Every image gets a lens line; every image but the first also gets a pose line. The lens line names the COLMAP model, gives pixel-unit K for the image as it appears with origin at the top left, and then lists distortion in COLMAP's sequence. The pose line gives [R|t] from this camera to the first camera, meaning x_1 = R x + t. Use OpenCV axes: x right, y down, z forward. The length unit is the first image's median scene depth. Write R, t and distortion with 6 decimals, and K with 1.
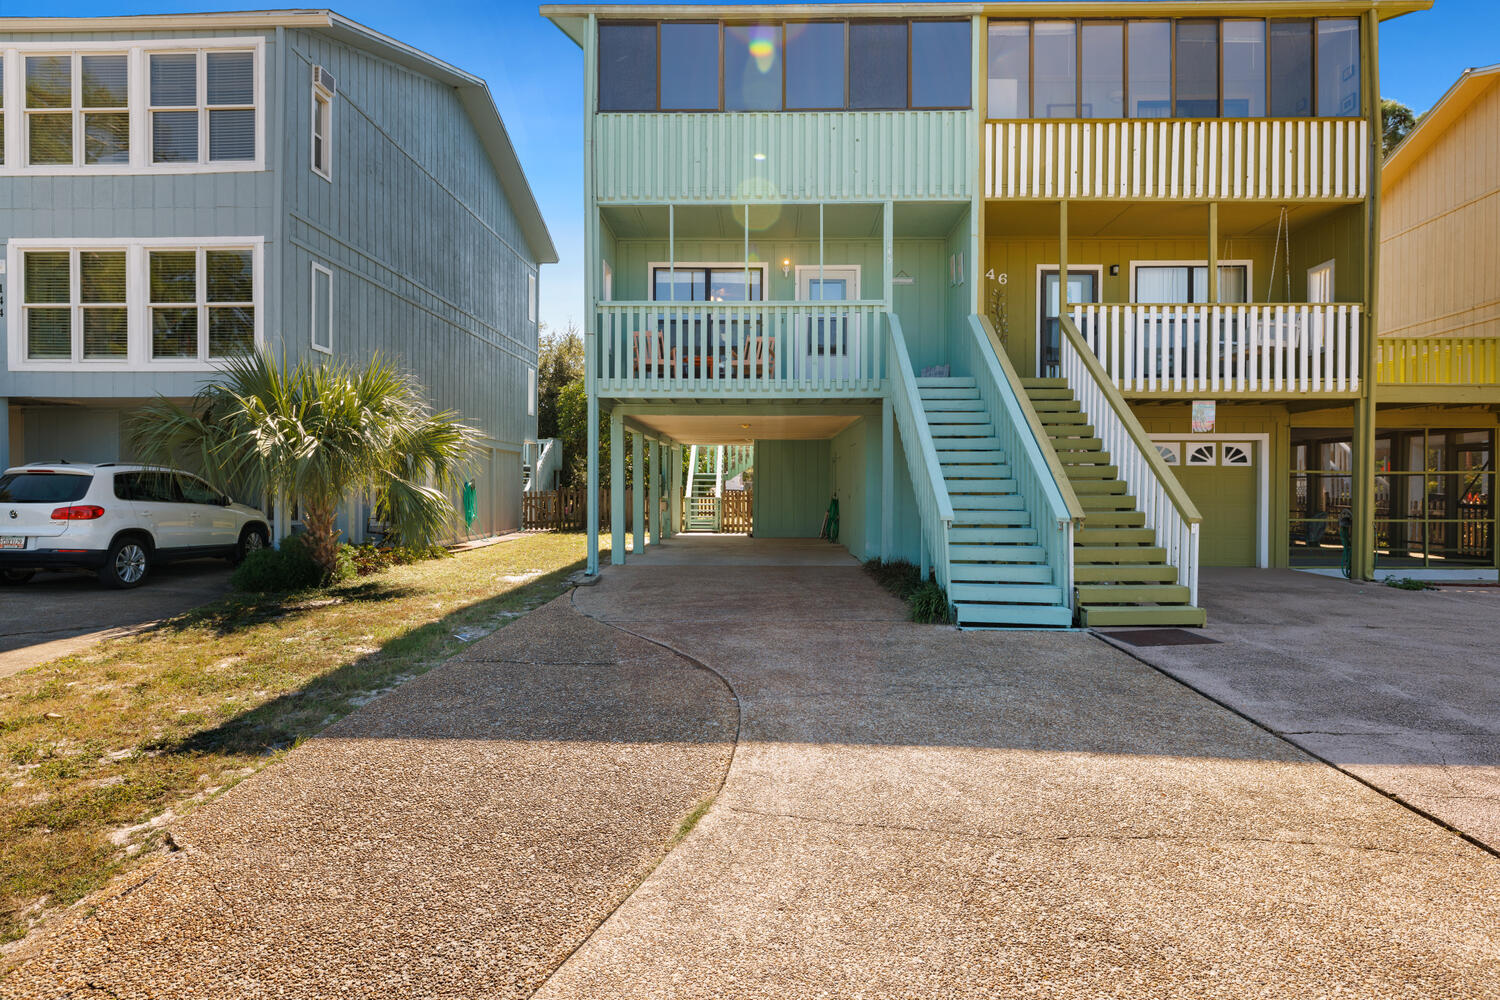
lens RADIAL K [[865.1, 0, 748.1], [0, 865.1, 496.9], [0, 0, 1]] dist [0.000284, 0.000004]
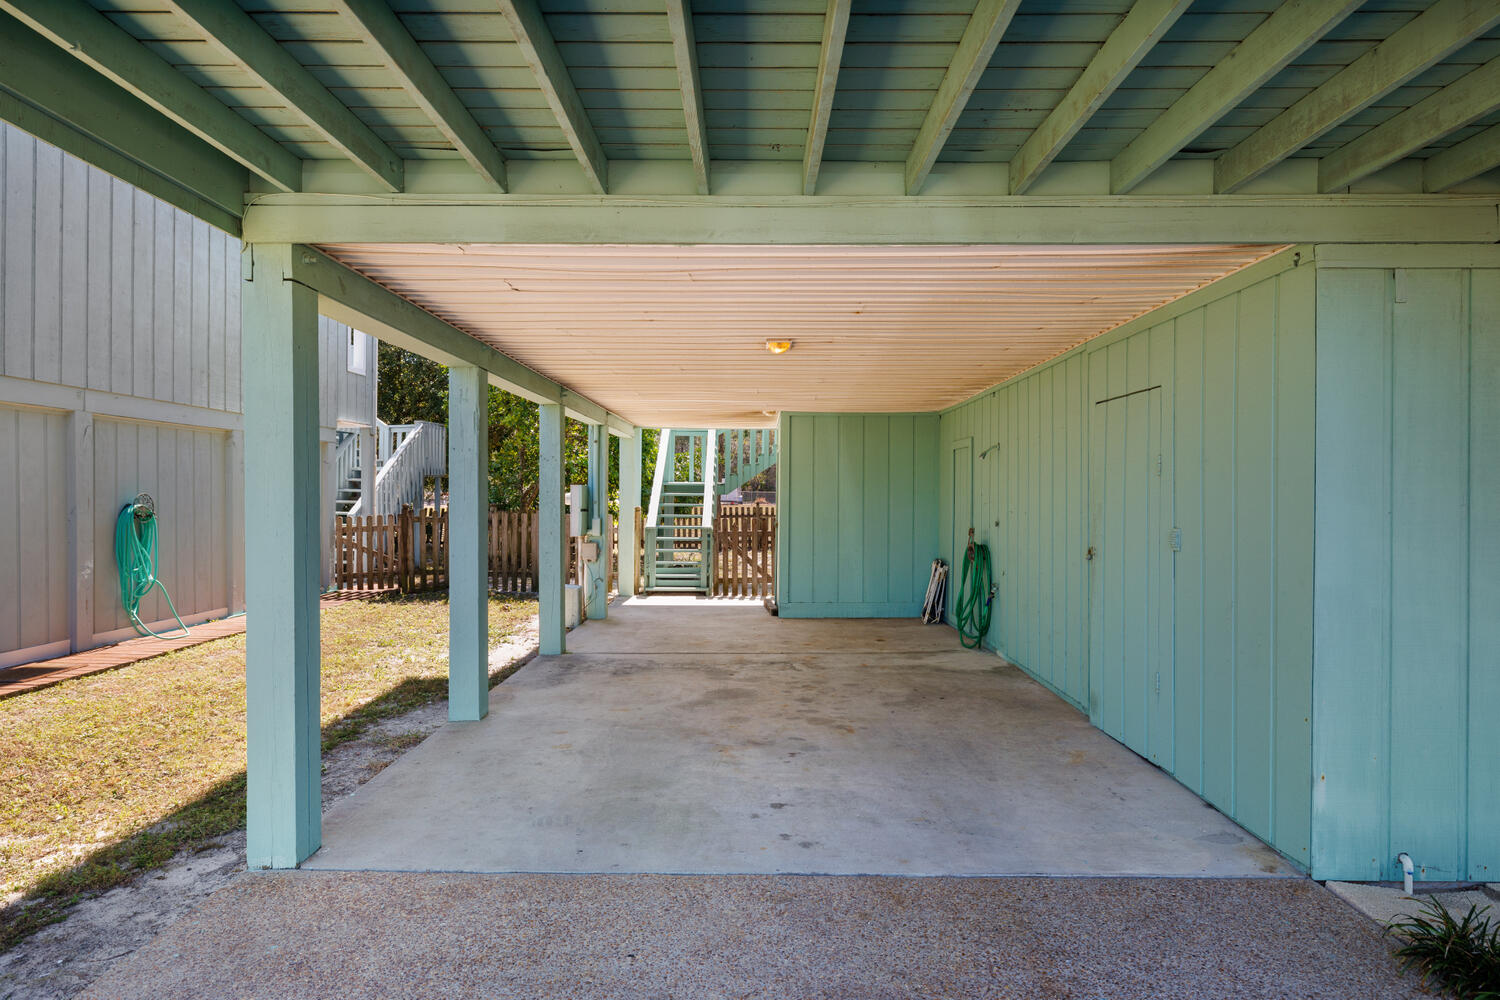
lens RADIAL K [[905.9, 0, 750.5], [0, 905.9, 497.9], [0, 0, 1]] dist [-0.000539, -0.000046]
pose [[0.999975, -0.001916, 0.006868, -0.011585], [0.001972, 0.999965, -0.008159, -0.012379], [-0.006853, 0.008173, 0.999943, 0.432331]]
